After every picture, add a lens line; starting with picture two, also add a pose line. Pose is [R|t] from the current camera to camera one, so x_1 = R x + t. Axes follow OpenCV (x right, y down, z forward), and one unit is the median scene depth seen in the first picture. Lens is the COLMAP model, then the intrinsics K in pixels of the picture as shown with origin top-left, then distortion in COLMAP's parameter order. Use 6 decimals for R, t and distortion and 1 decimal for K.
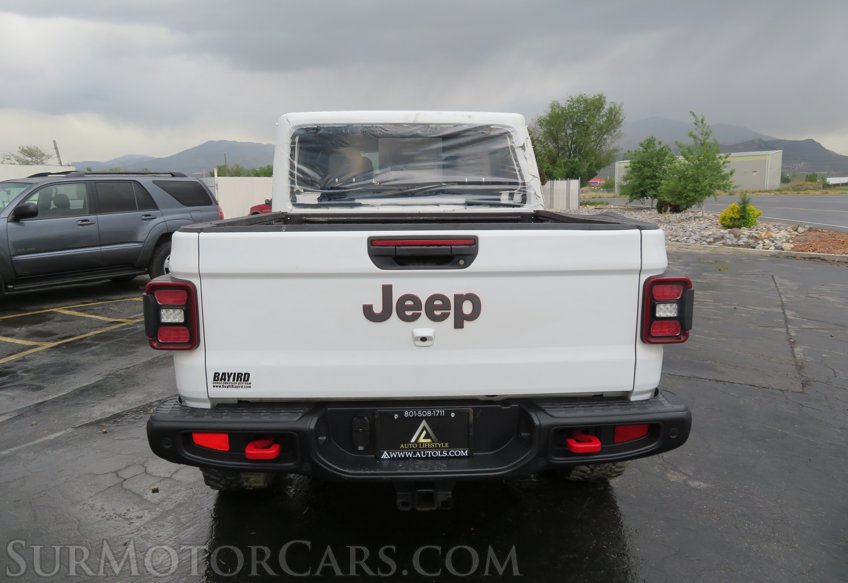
lens RADIAL K [[597.7, 0, 416.1], [0, 597.7, 290.4], [0, 0, 1]] dist [0.005513, 0.005239]
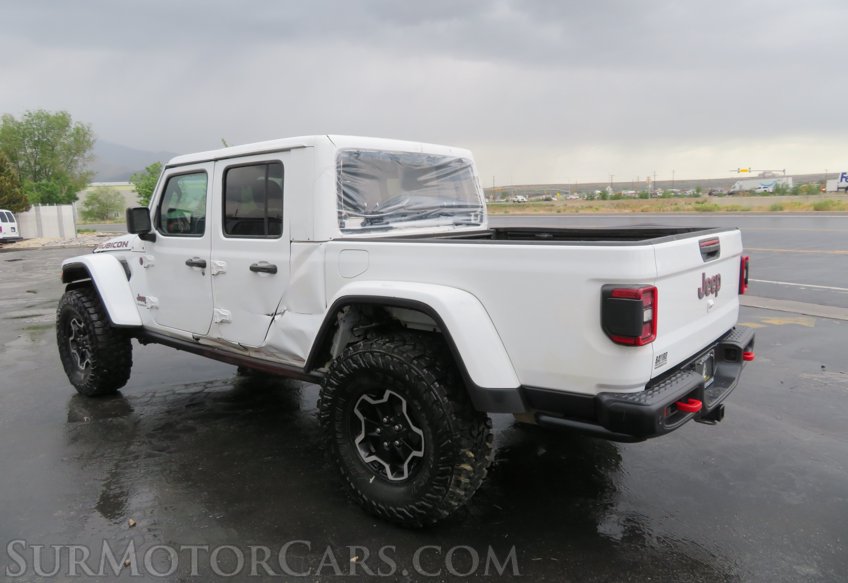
lens RADIAL K [[597.7, 0, 416.1], [0, 597.7, 290.4], [0, 0, 1]] dist [0.005513, 0.005239]
pose [[0.678834, -0.110110, 0.725989, -0.833511], [0.139359, 0.990043, 0.019851, -0.050374], [-0.720946, 0.087697, 0.687419, 0.262202]]
